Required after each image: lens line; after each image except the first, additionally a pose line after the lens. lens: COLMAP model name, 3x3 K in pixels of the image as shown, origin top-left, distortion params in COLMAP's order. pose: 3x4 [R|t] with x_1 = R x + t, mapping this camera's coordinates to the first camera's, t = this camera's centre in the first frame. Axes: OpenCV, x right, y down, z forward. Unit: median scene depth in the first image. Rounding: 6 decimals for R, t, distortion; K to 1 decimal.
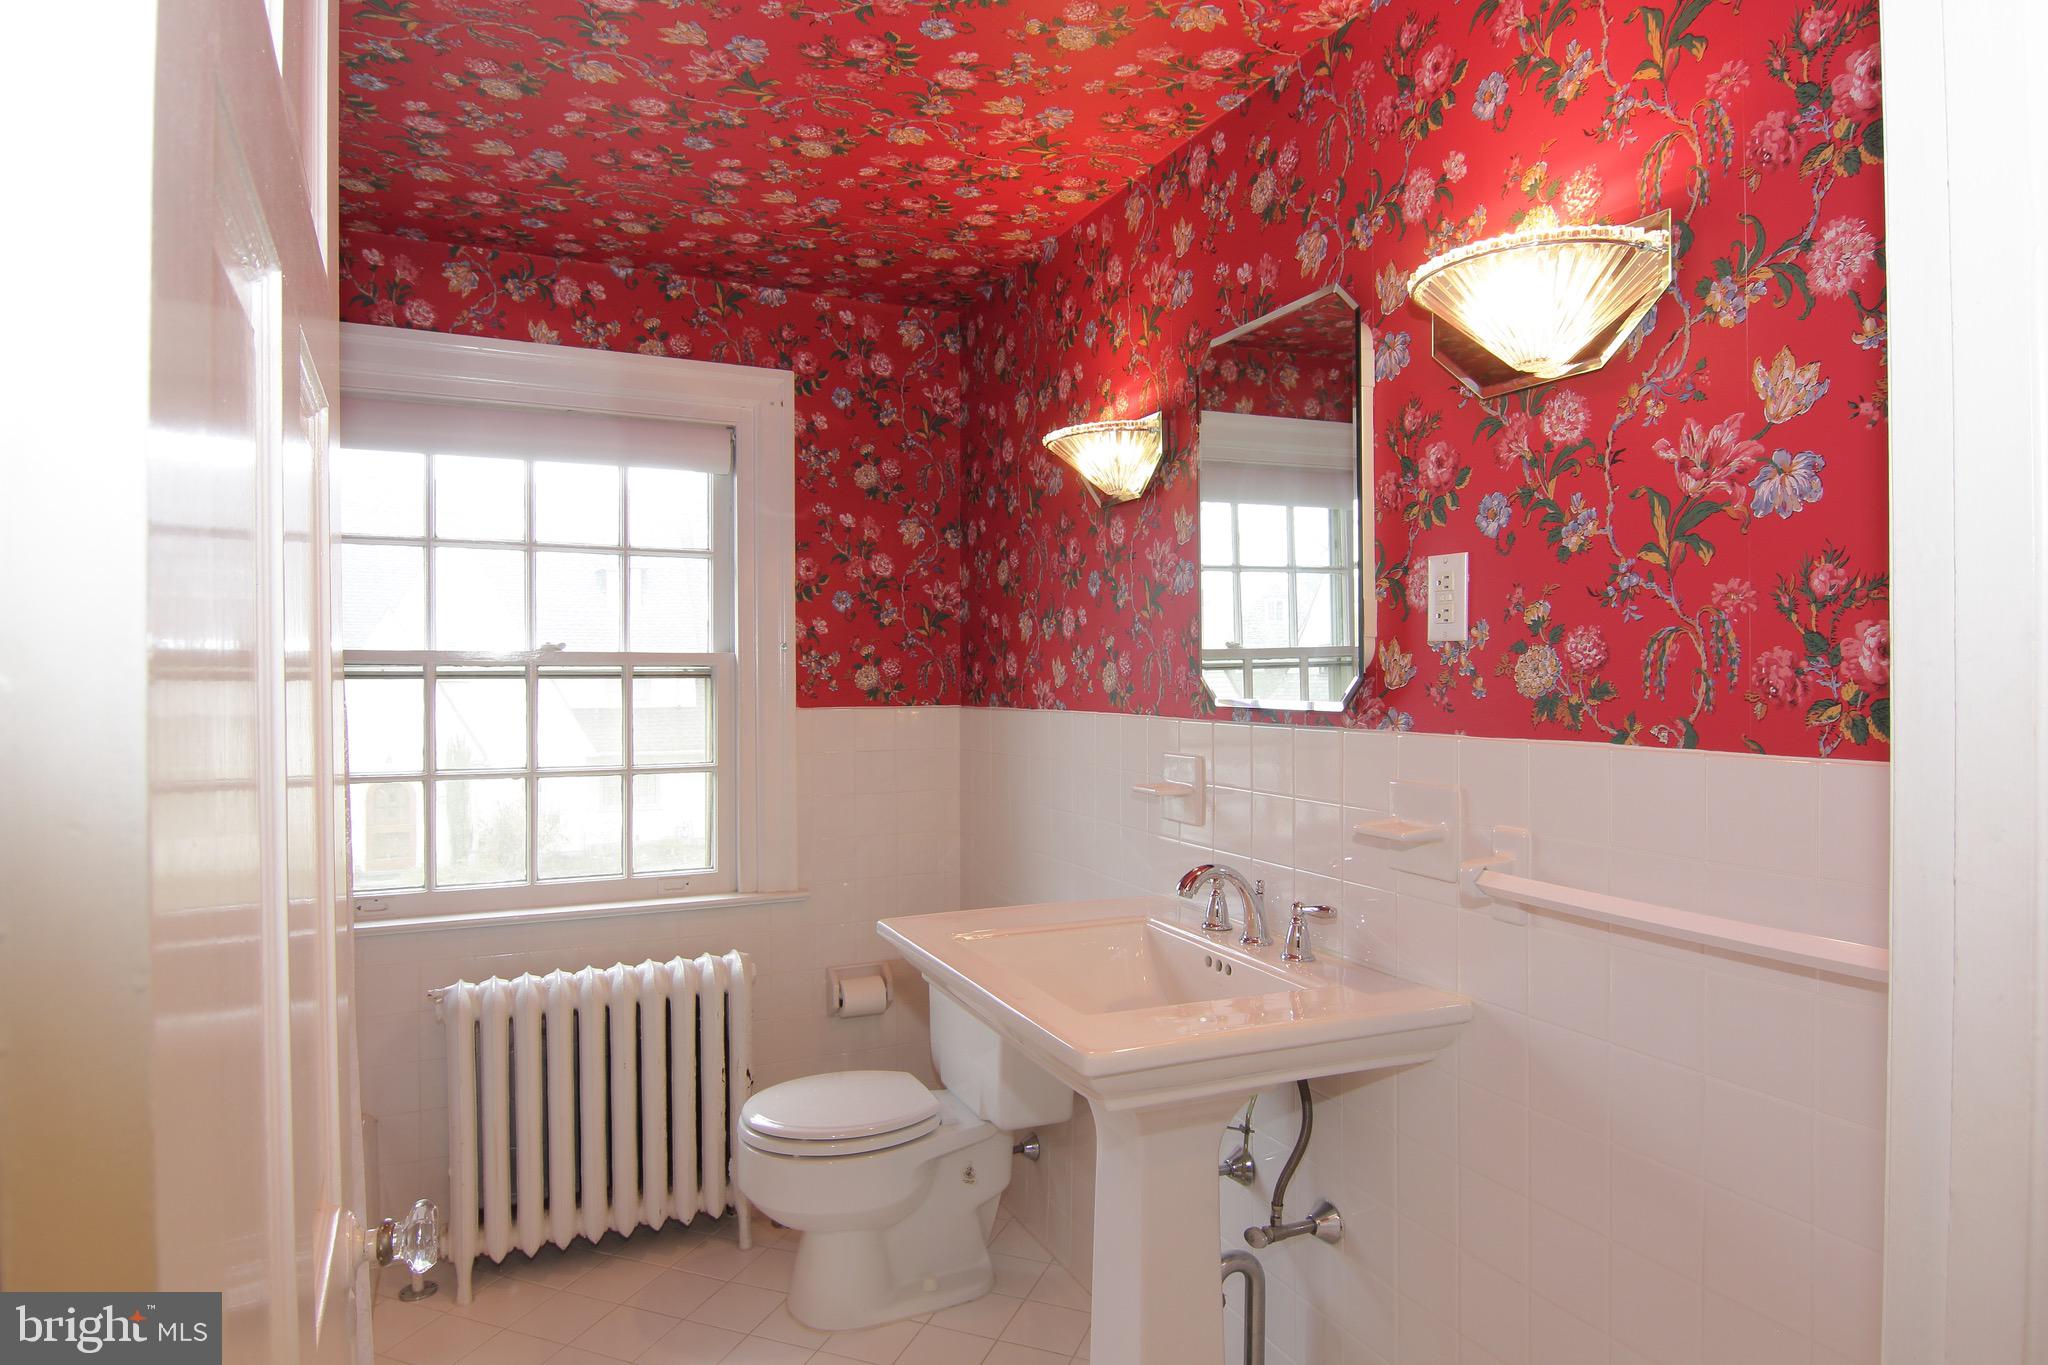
lens RADIAL K [[1148.1, 0, 1034.1], [0, 1148.1, 679.9], [0, 0, 1]] dist [-0.000395, -0.017450]
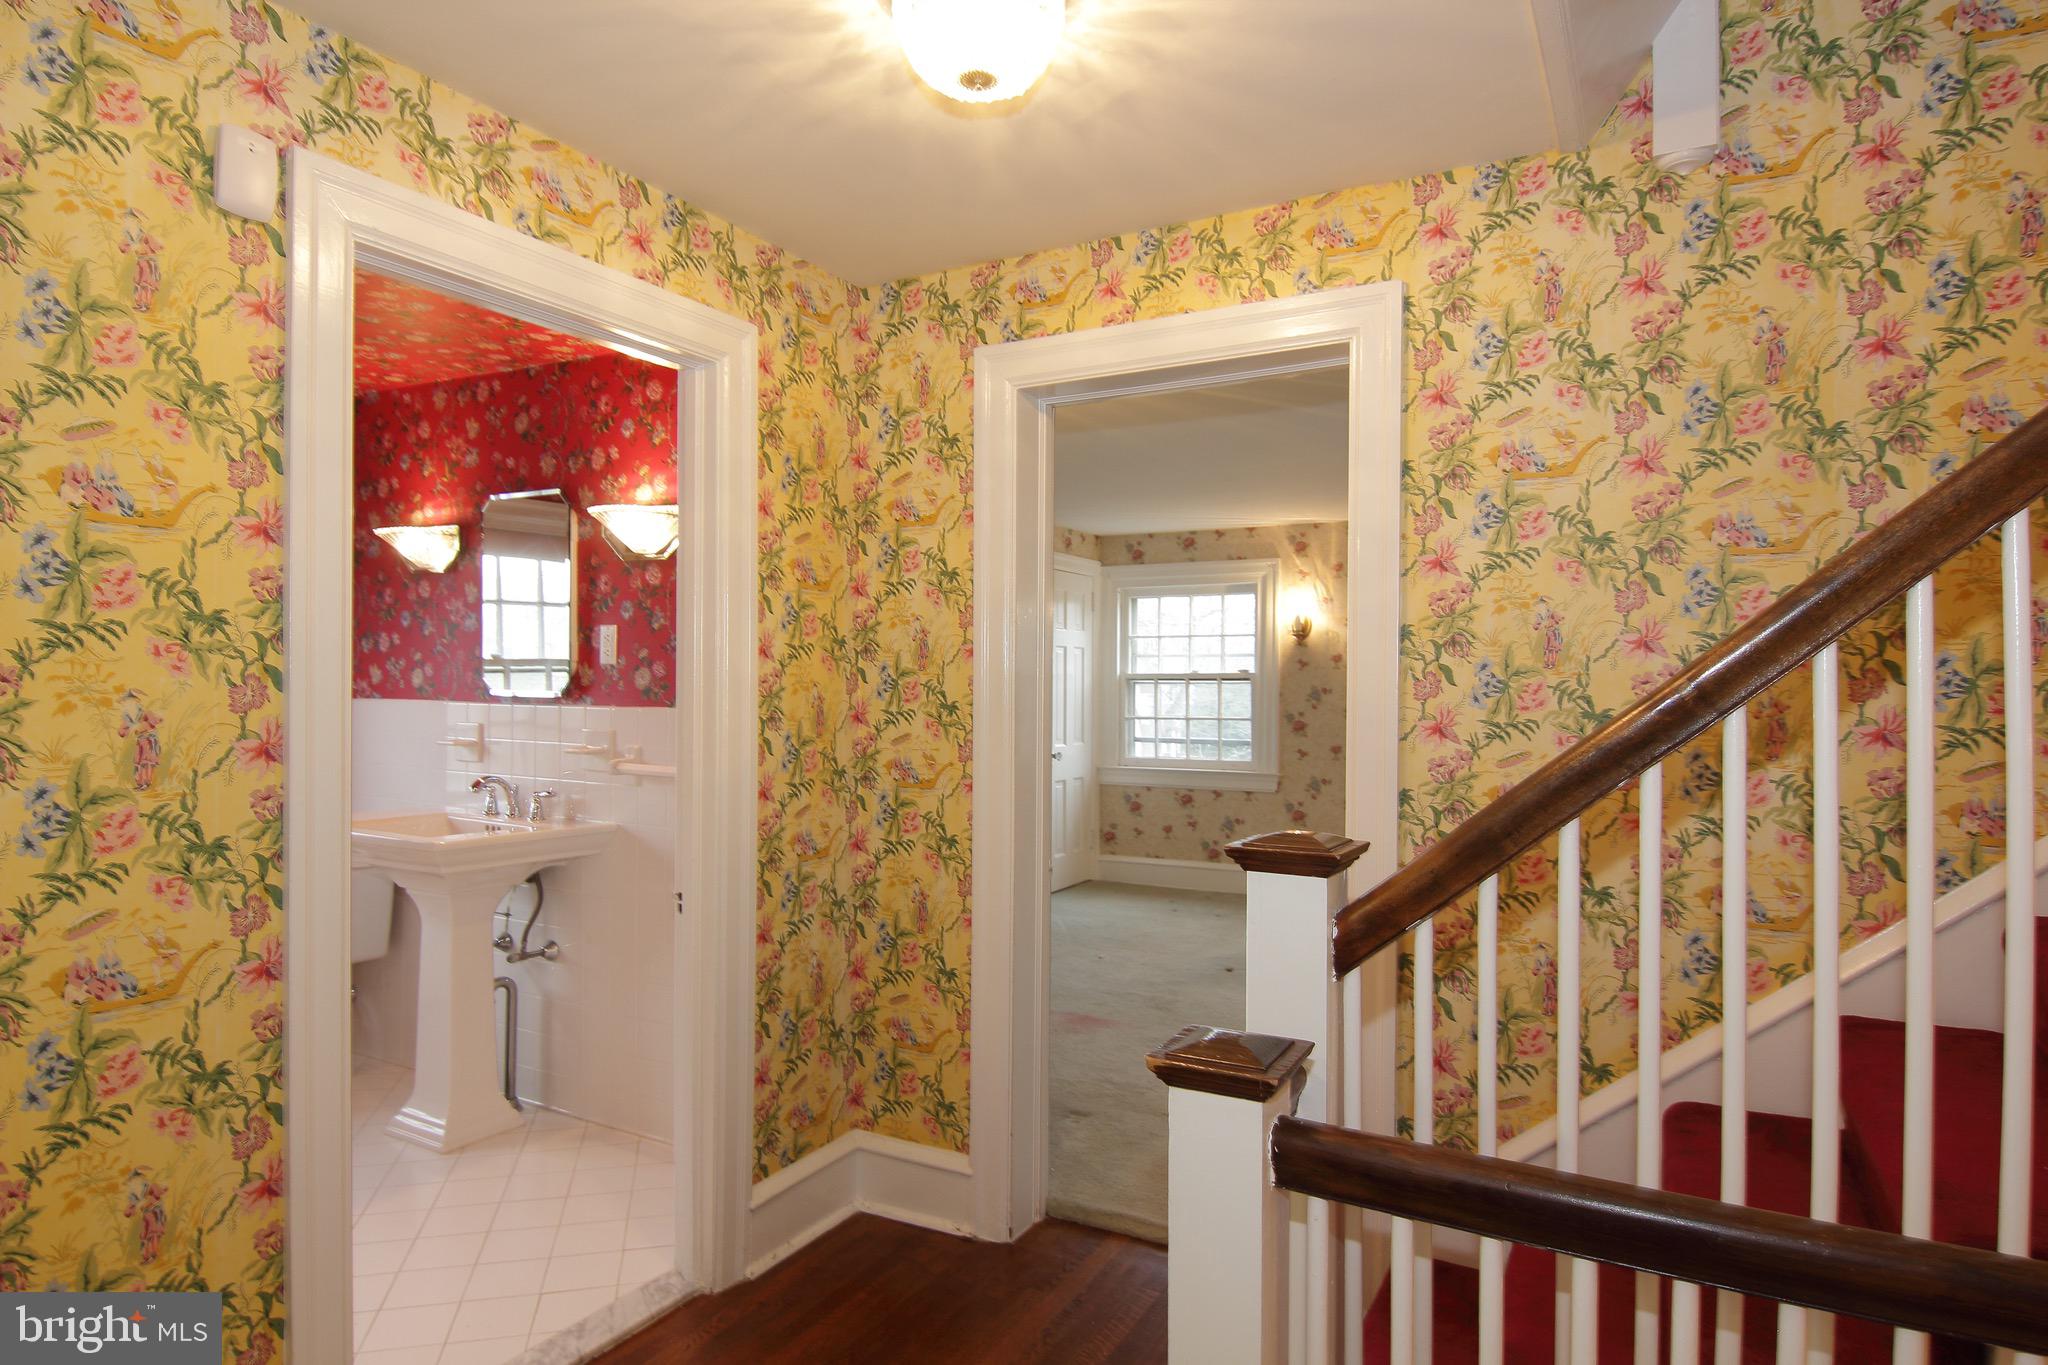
lens RADIAL K [[1148.1, 0, 1034.1], [0, 1148.1, 679.9], [0, 0, 1]] dist [-0.000395, -0.017450]
pose [[0.813239, 0.008467, 0.581868, -0.212504], [-0.009097, 0.999957, -0.001837, -0.005587], [-0.581858, -0.003800, 0.813281, -1.041863]]
